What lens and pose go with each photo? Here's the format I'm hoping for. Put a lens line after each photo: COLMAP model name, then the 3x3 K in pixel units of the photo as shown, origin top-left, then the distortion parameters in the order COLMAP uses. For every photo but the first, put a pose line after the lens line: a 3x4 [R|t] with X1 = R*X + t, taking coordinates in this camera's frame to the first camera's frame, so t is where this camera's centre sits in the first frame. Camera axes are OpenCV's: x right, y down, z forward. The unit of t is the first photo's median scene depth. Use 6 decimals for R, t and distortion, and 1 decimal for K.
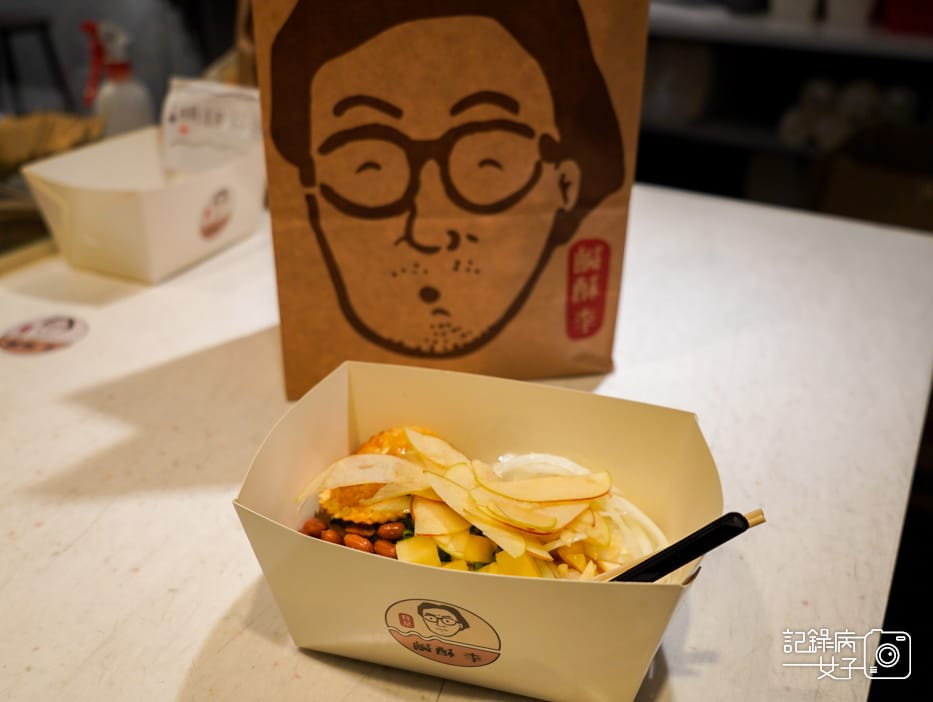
lens RADIAL K [[858.6, 0, 466.5], [0, 858.6, 351.0], [0, 0, 1]] dist [0.083945, -0.001294]
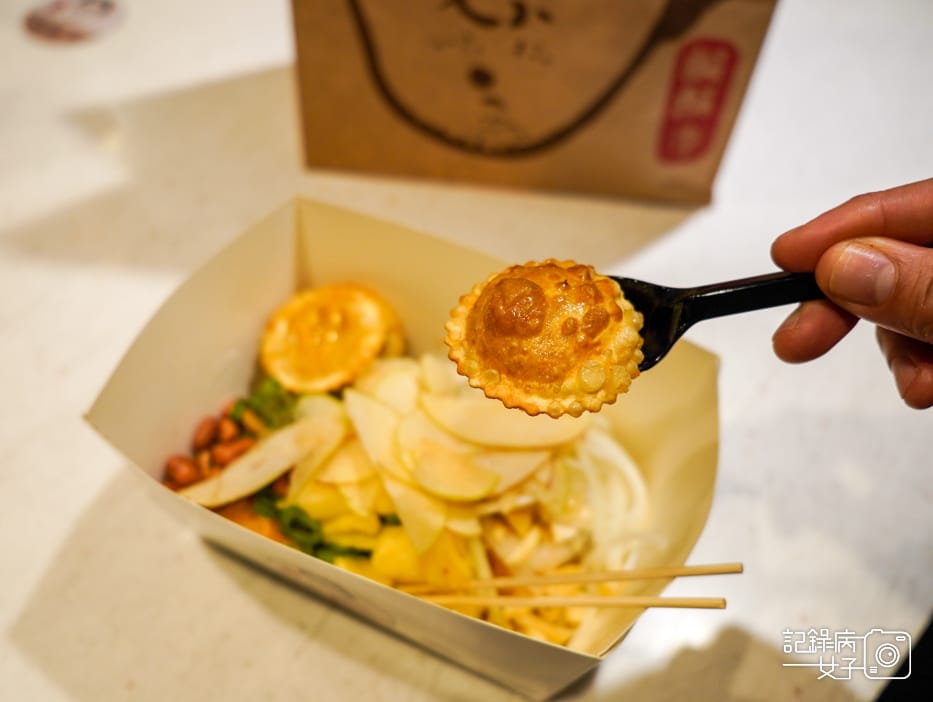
lens RADIAL K [[858.6, 0, 466.5], [0, 858.6, 351.0], [0, 0, 1]] dist [0.083945, -0.001294]
pose [[0.964141, 0.232285, -0.128361, 0.098741], [-0.166639, 0.906297, 0.388403, -0.141815], [0.206553, -0.353085, 0.912506, 0.203316]]
